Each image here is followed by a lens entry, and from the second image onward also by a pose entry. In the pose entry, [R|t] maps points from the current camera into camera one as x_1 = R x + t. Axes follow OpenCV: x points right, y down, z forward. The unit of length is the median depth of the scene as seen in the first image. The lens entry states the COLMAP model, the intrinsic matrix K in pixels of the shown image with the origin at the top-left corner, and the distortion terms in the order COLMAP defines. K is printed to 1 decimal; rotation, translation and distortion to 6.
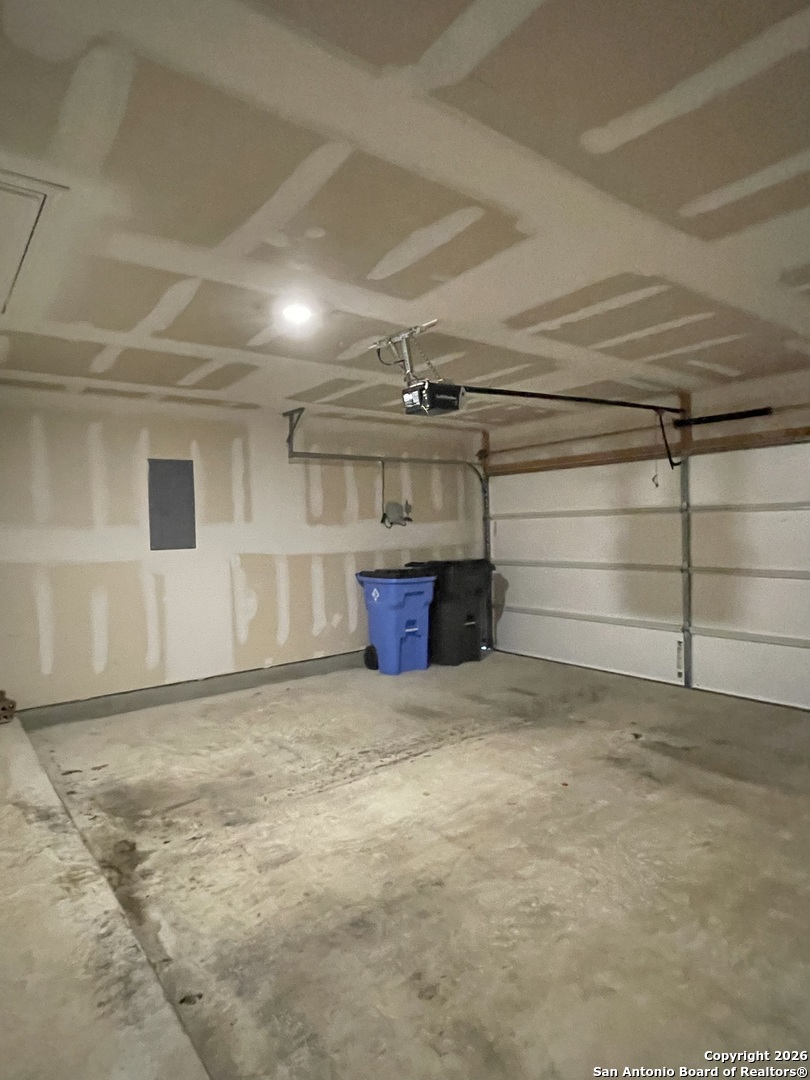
lens RADIAL K [[614.4, 0, 407.5], [0, 614.4, 539.8], [0, 0, 1]] dist [-0.005668, -0.002244]
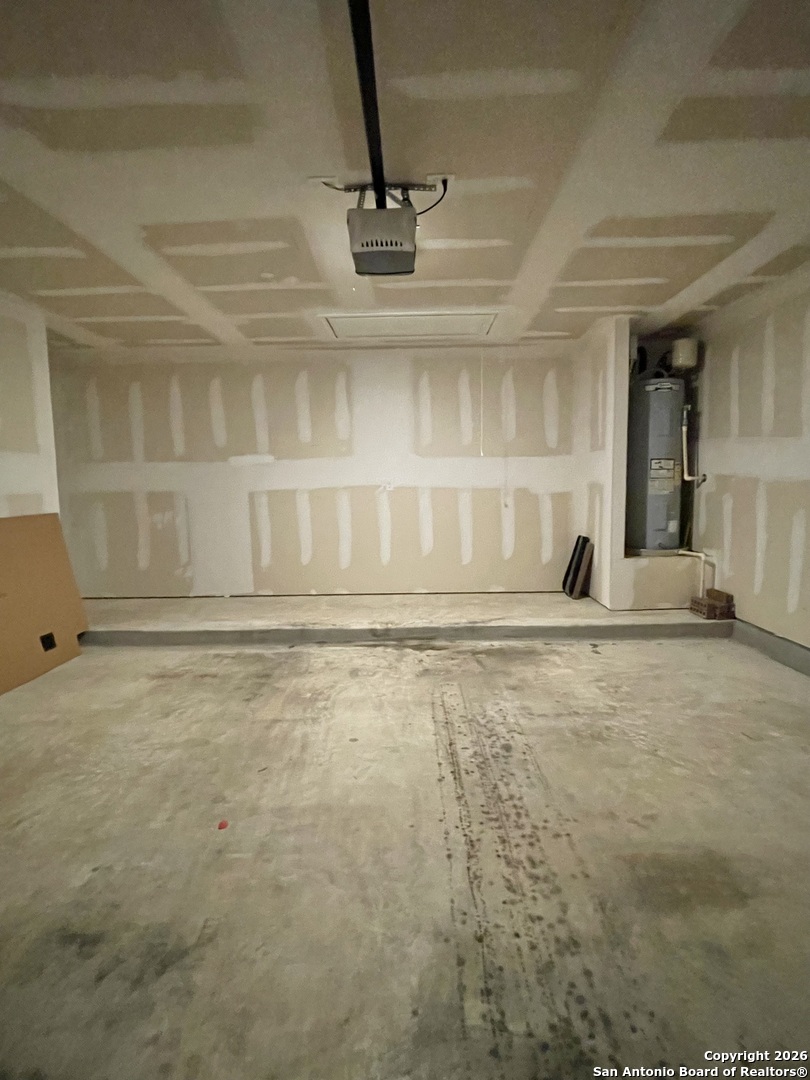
lens RADIAL K [[532.3, 0, 407.9], [0, 532.3, 538.5], [0, 0, 1]] dist [-0.000836, -0.000523]
pose [[-0.619222, 0.122808, -0.775553, 0.582430], [0.013496, 0.989212, 0.145866, 0.003614], [0.785100, 0.079857, -0.614199, 1.592985]]
